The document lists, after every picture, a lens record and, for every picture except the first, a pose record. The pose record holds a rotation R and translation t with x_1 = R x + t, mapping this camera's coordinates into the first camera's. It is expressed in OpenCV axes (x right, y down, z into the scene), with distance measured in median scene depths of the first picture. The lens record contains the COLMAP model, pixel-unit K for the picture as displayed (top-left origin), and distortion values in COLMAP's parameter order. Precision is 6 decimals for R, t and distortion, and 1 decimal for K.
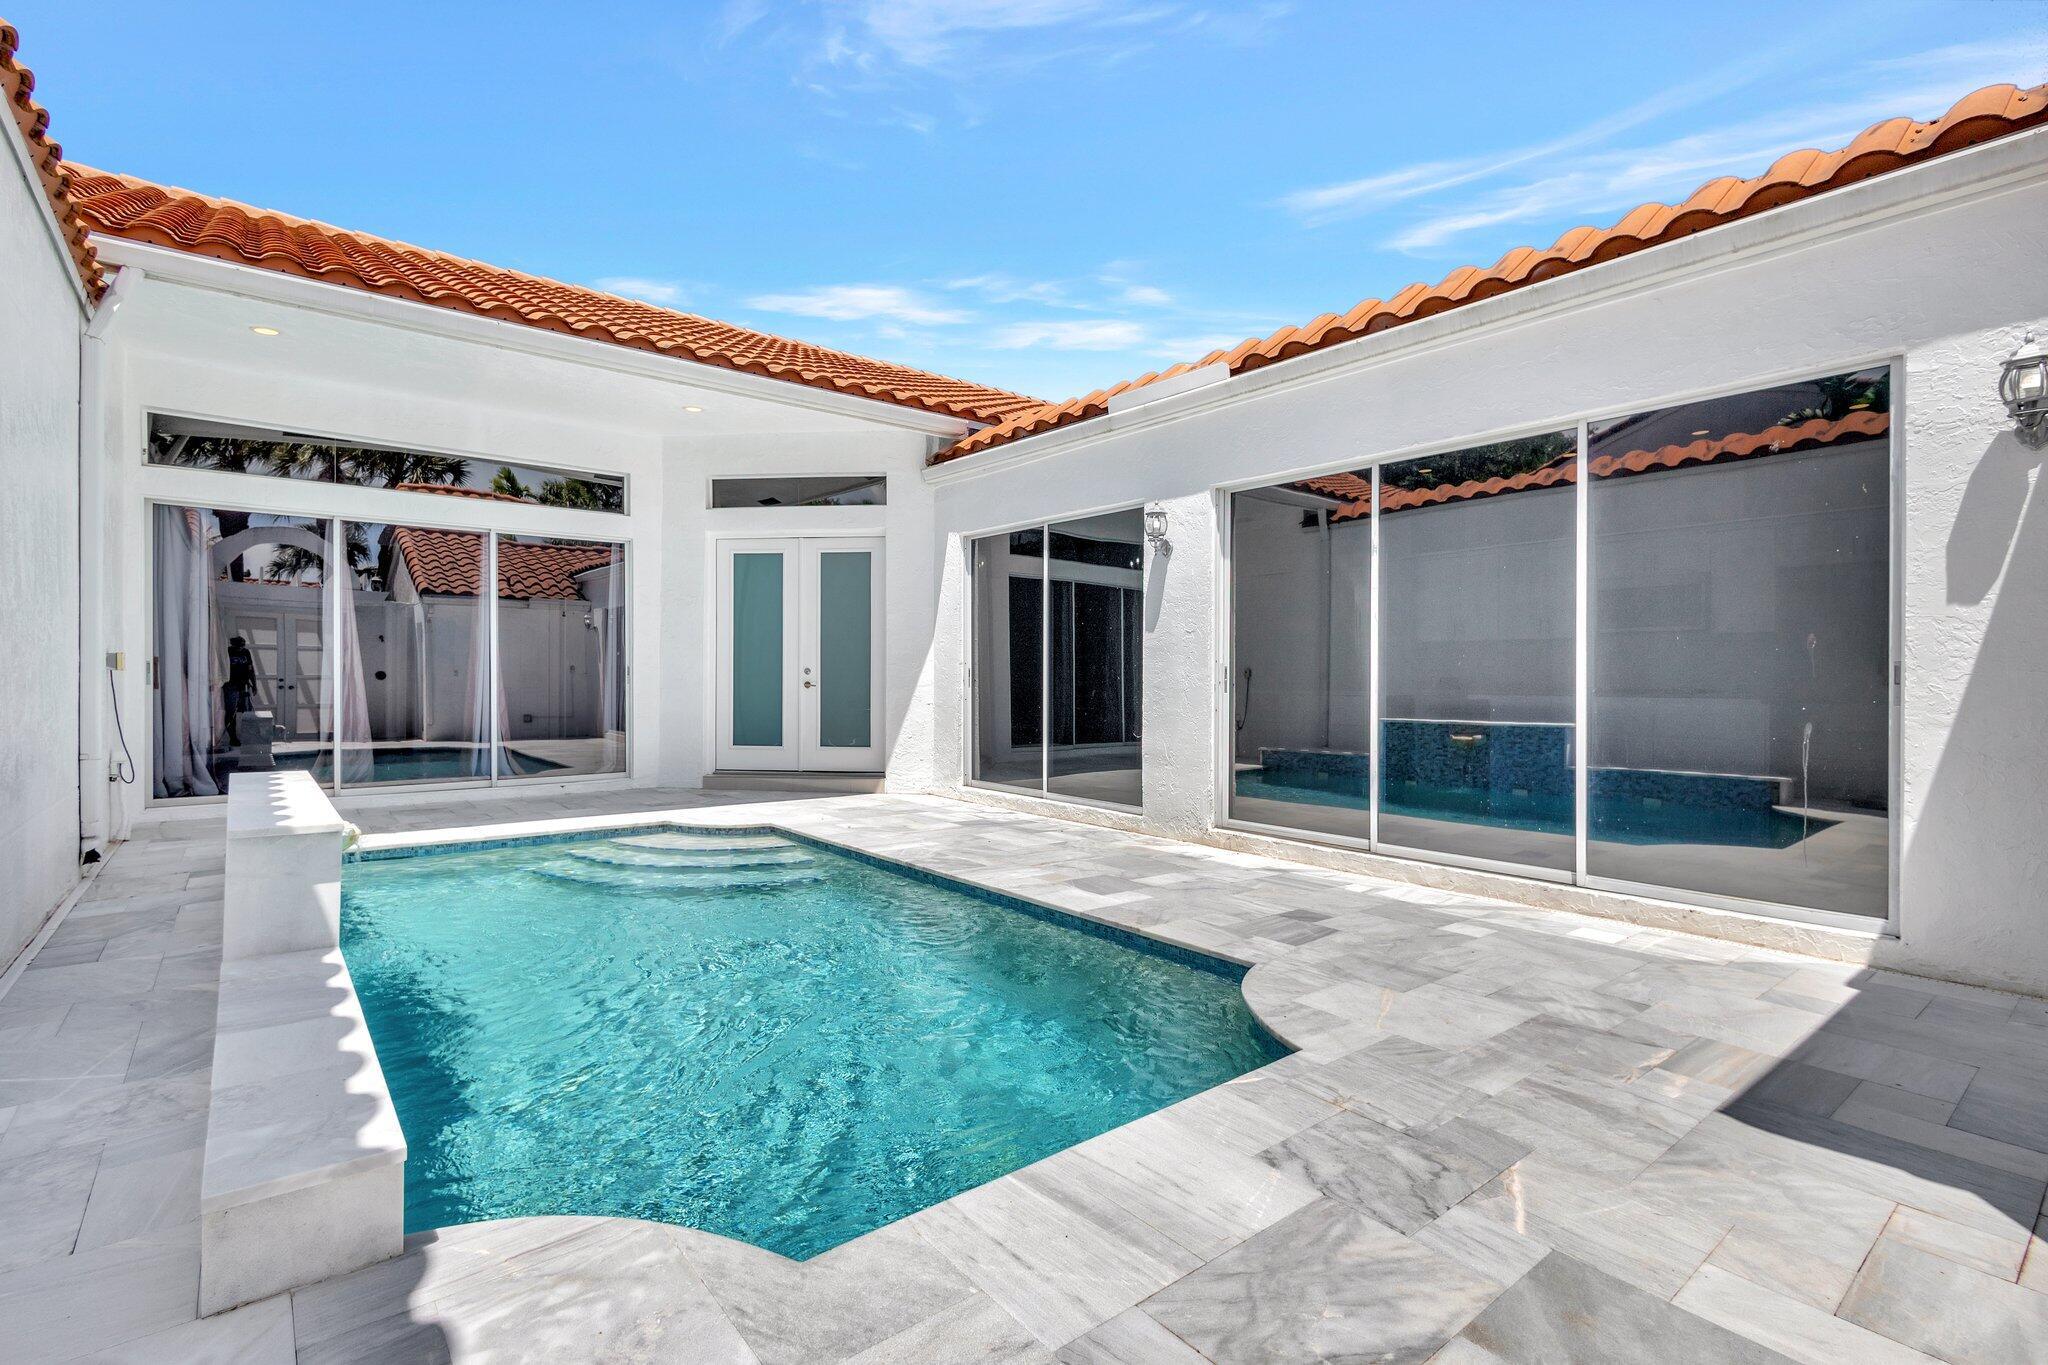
lens RADIAL K [[951.4, 0, 1036.9], [0, 951.4, 675.8], [0, 0, 1]] dist [0.002909, -0.000720]
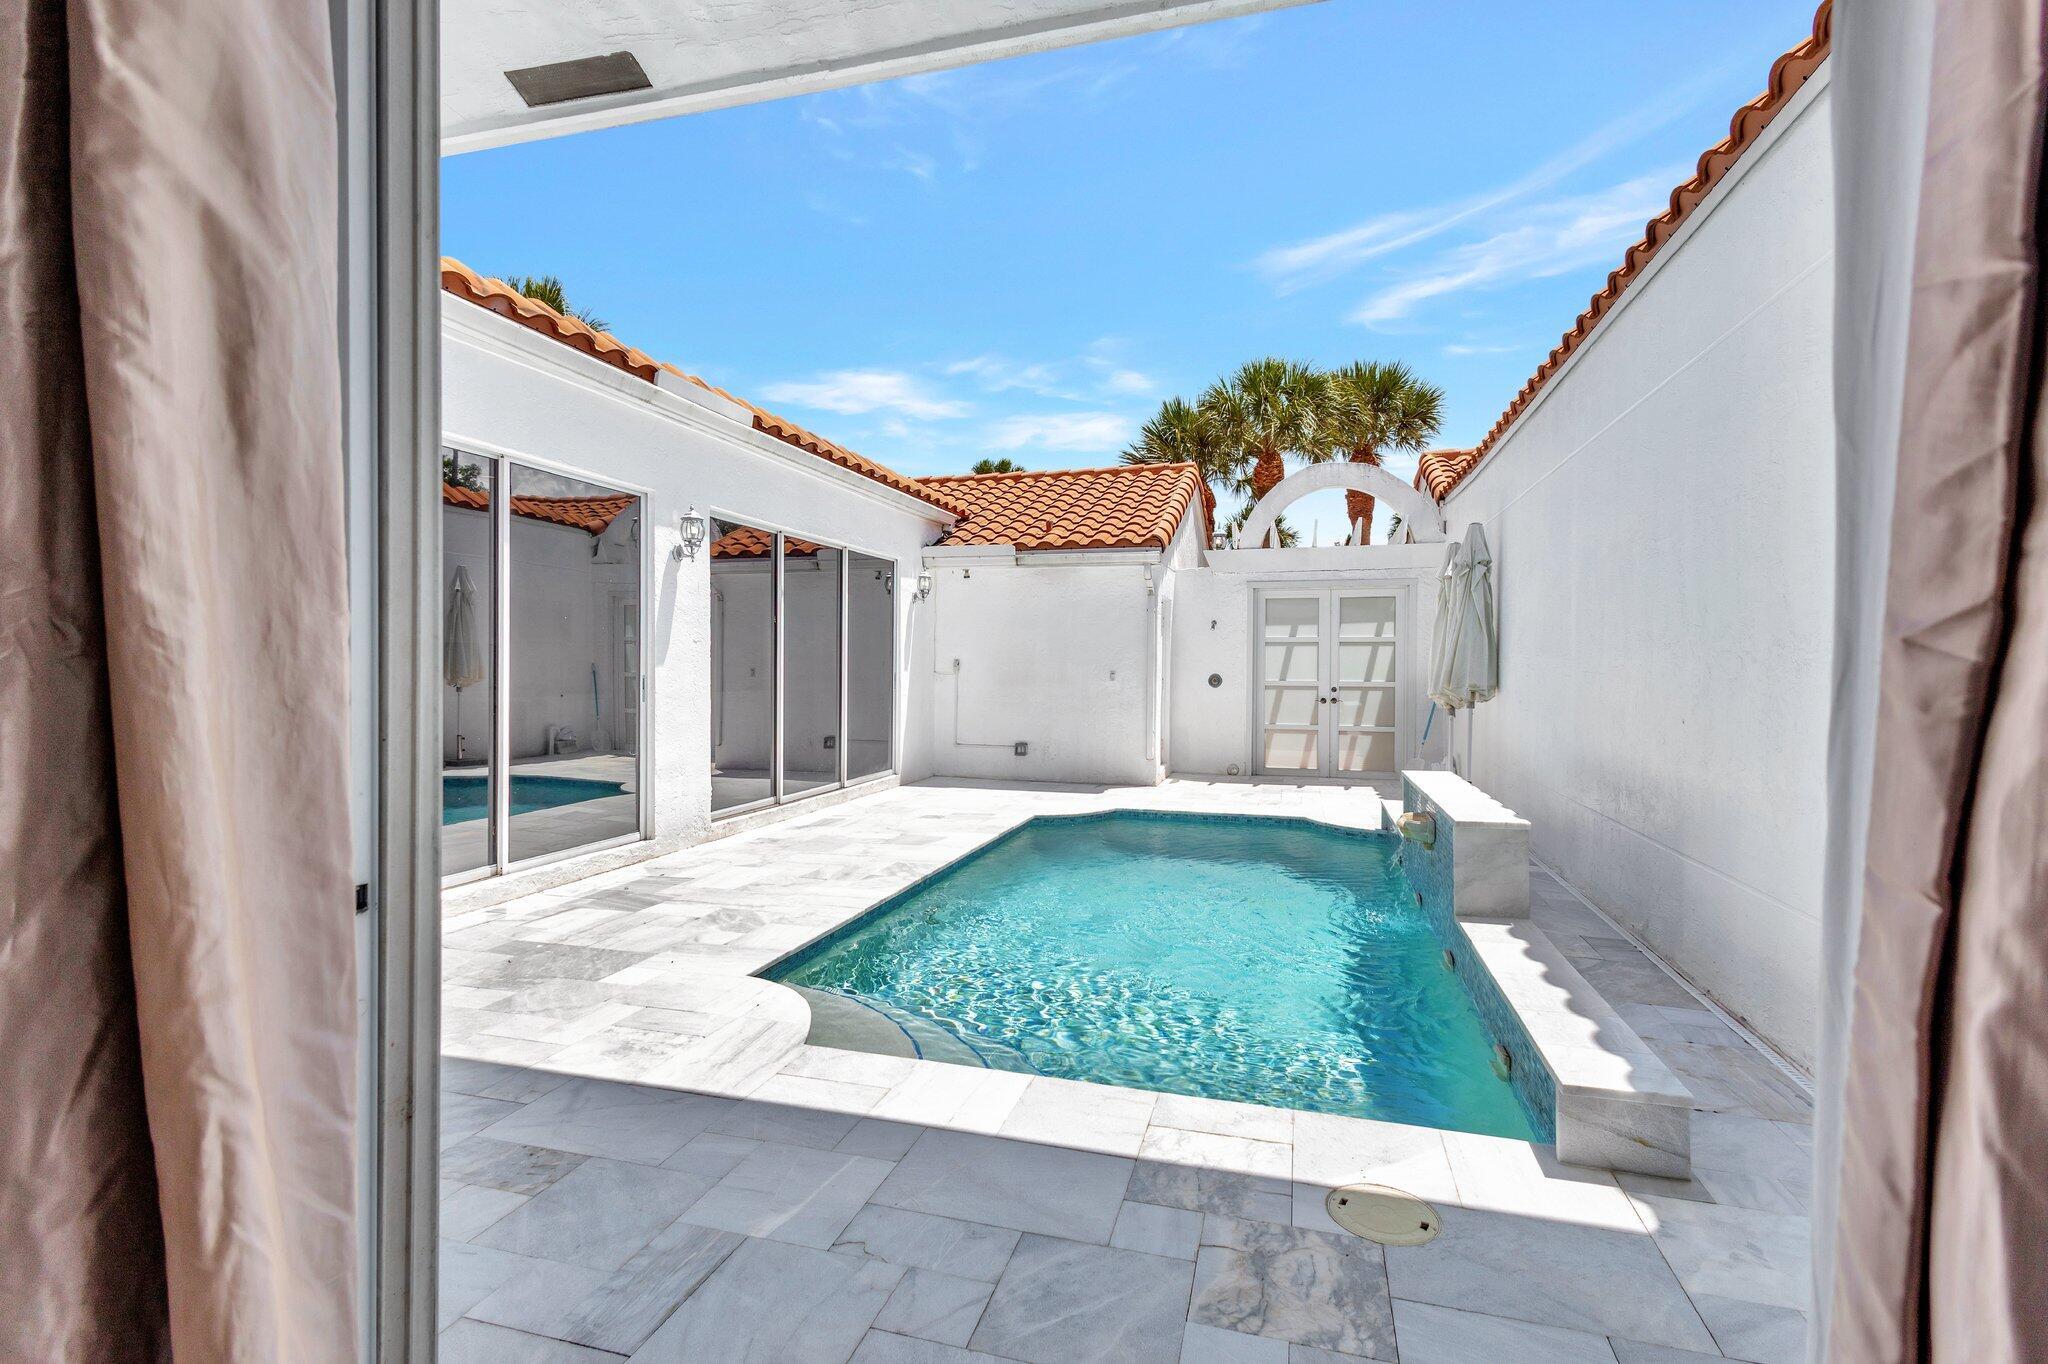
lens RADIAL K [[951.4, 0, 1033.9], [0, 951.4, 681.9], [0, 0, 1]] dist [0.002909, -0.000720]
pose [[-0.562449, -0.023854, 0.826488, -0.795004], [-0.014802, 0.999714, 0.018780, -0.024539], [-0.826699, -0.001671, -0.562641, 1.134421]]
